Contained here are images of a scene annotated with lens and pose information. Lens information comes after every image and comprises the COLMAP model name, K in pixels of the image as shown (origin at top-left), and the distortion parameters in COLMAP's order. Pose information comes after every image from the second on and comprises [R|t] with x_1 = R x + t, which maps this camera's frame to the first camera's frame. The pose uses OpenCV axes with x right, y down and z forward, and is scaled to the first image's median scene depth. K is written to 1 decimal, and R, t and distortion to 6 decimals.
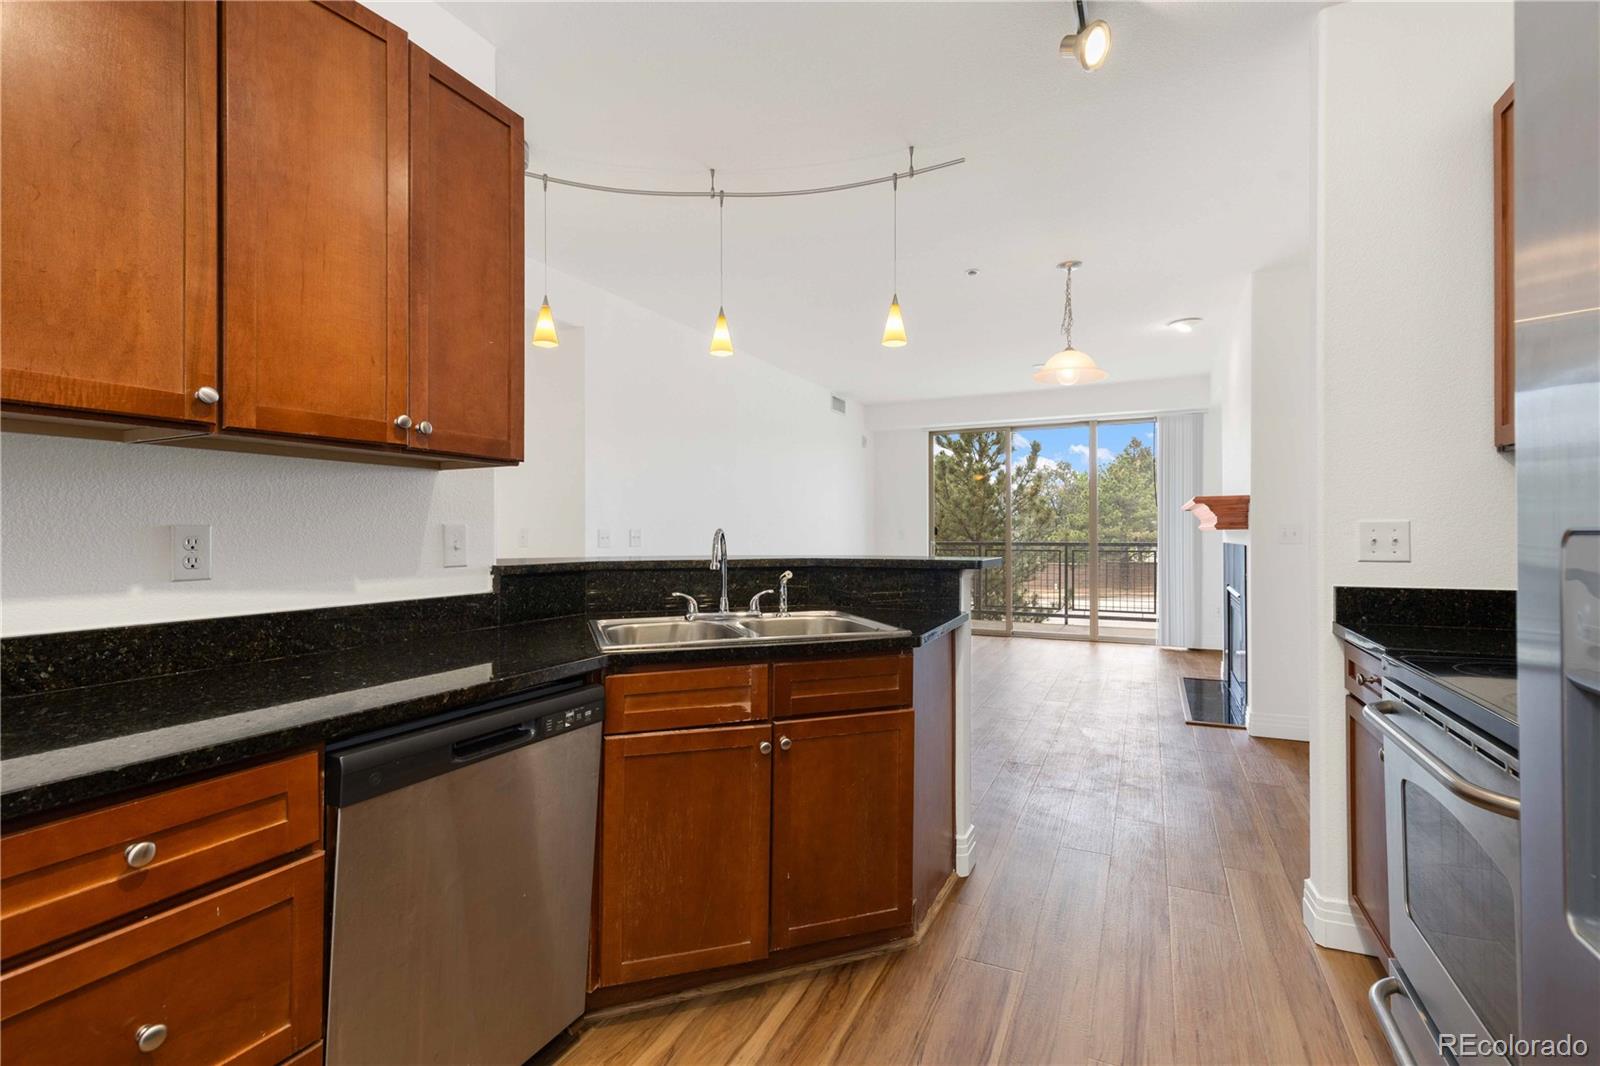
lens RADIAL K [[720.3, 0, 800.0], [0, 720.3, 533.0], [0, 0, 1]] dist [-0.000988, 0.000337]
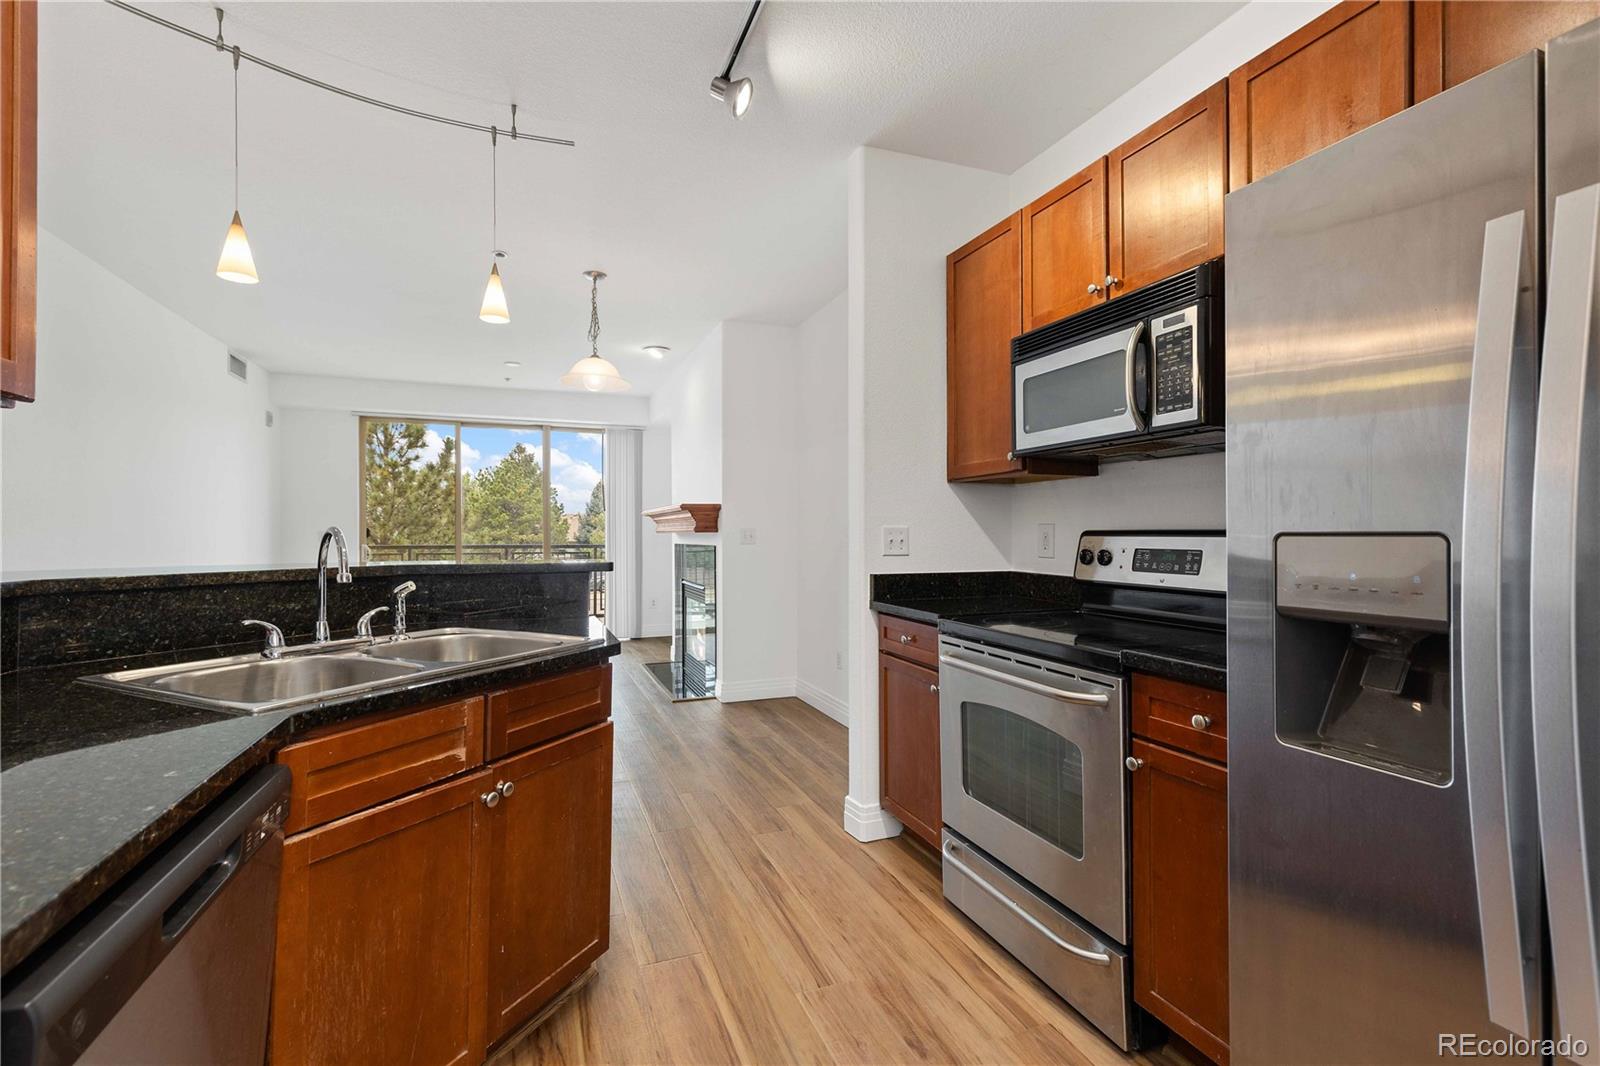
lens RADIAL K [[715.9, 0, 789.0], [0, 715.9, 537.4], [0, 0, 1]] dist [-0.000083, 0.000305]
pose [[0.691832, 0.000652, 0.722058, -0.158456], [-0.002443, 0.999996, 0.001438, 0.001224], [-0.722054, -0.002758, 0.691831, 0.082499]]
